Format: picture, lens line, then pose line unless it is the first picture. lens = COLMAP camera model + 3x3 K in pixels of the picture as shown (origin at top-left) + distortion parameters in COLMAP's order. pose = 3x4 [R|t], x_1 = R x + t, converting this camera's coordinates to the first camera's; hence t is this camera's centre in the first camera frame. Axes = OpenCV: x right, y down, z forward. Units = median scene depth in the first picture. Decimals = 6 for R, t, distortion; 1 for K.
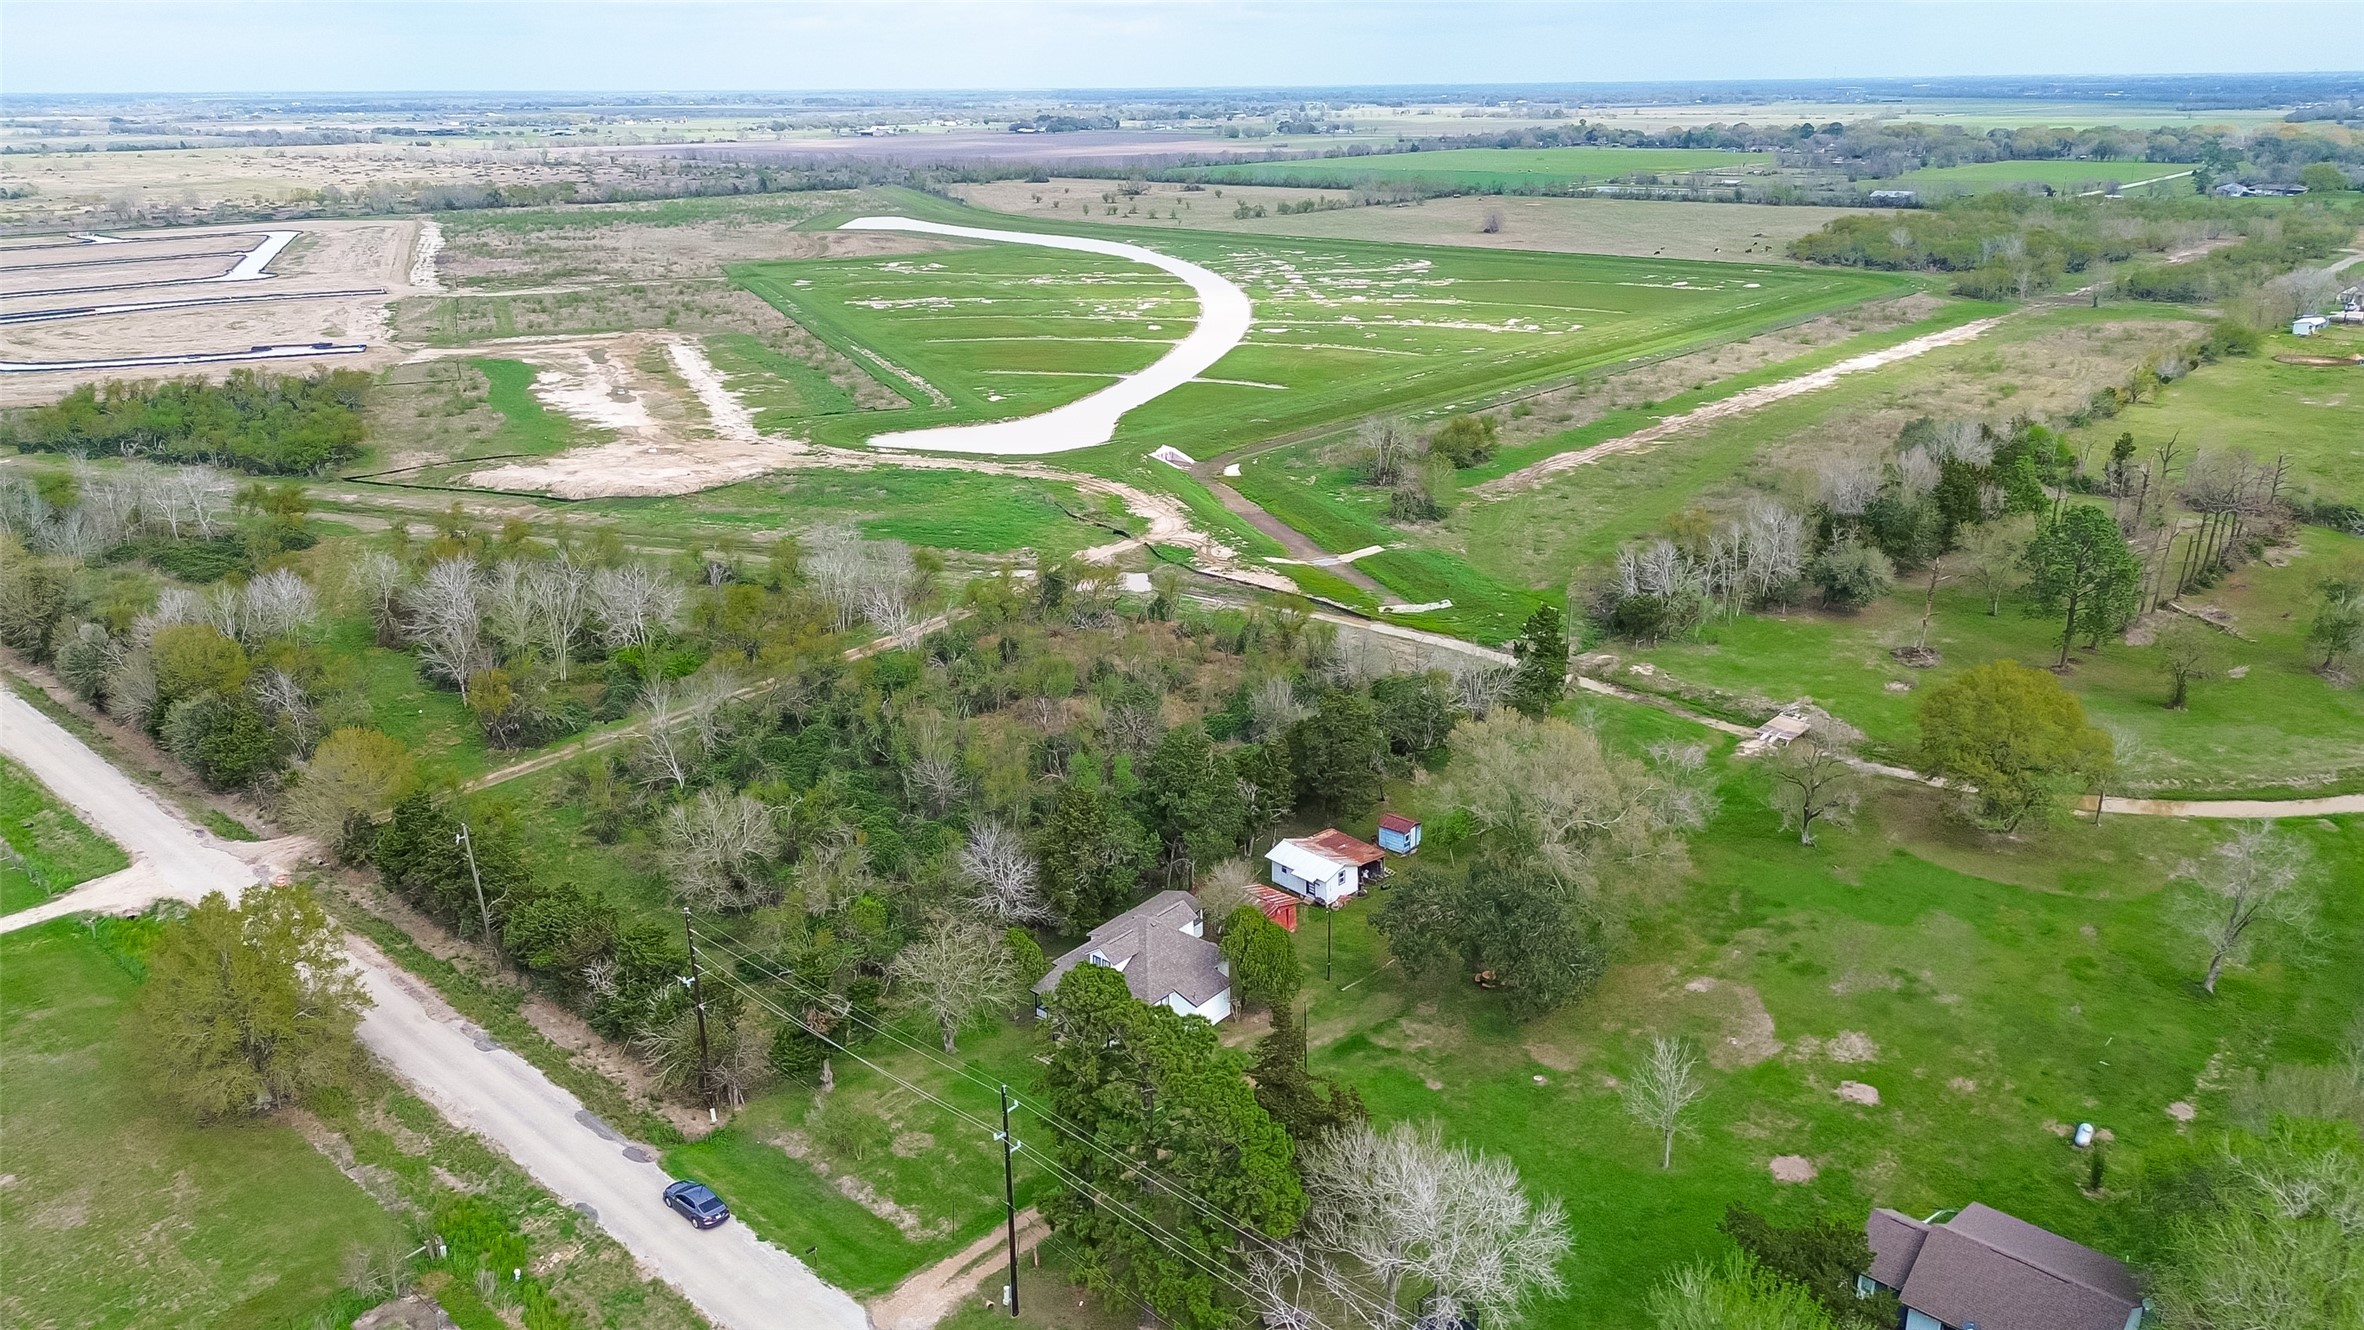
lens RADIAL K [[1679.7, 0, 1179.9], [0, 1679.7, 666.9], [0, 0, 1]] dist [0.051133, -0.036878]
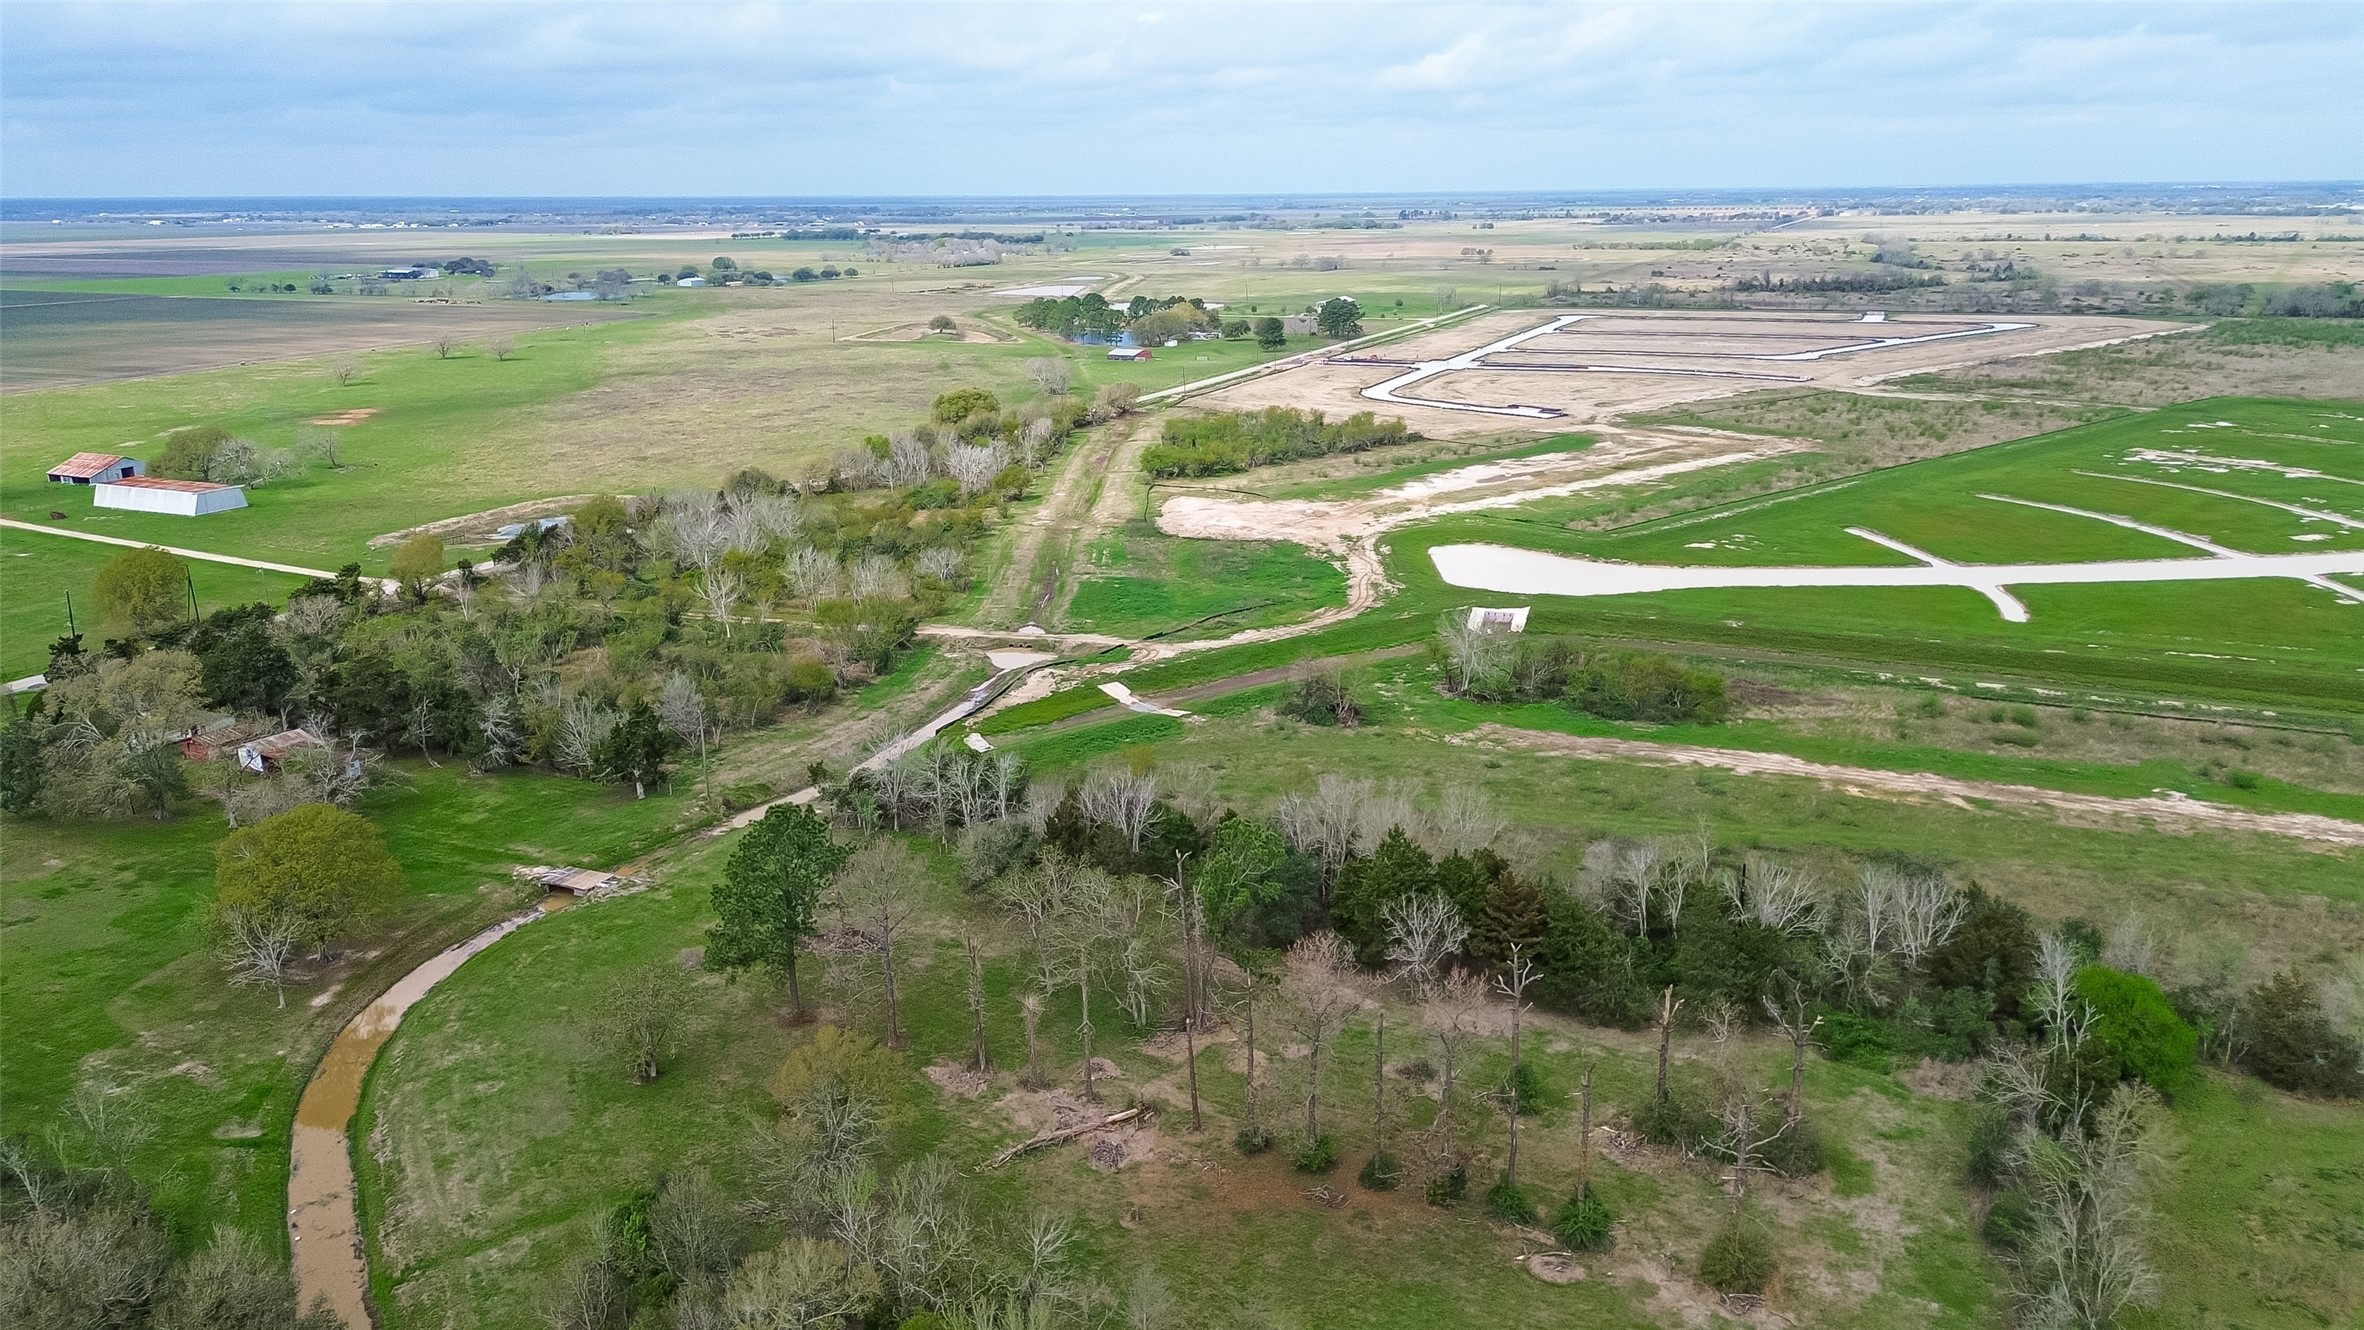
lens RADIAL K [[1679.7, 0, 1184.7], [0, 1679.7, 663.8], [0, 0, 1]] dist [0.051133, -0.036878]
pose [[0.303645, 0.264315, -0.915389, 1.135851], [-0.303238, 0.937603, 0.170142, -0.302175], [0.903242, 0.225918, 0.364849, 0.797659]]
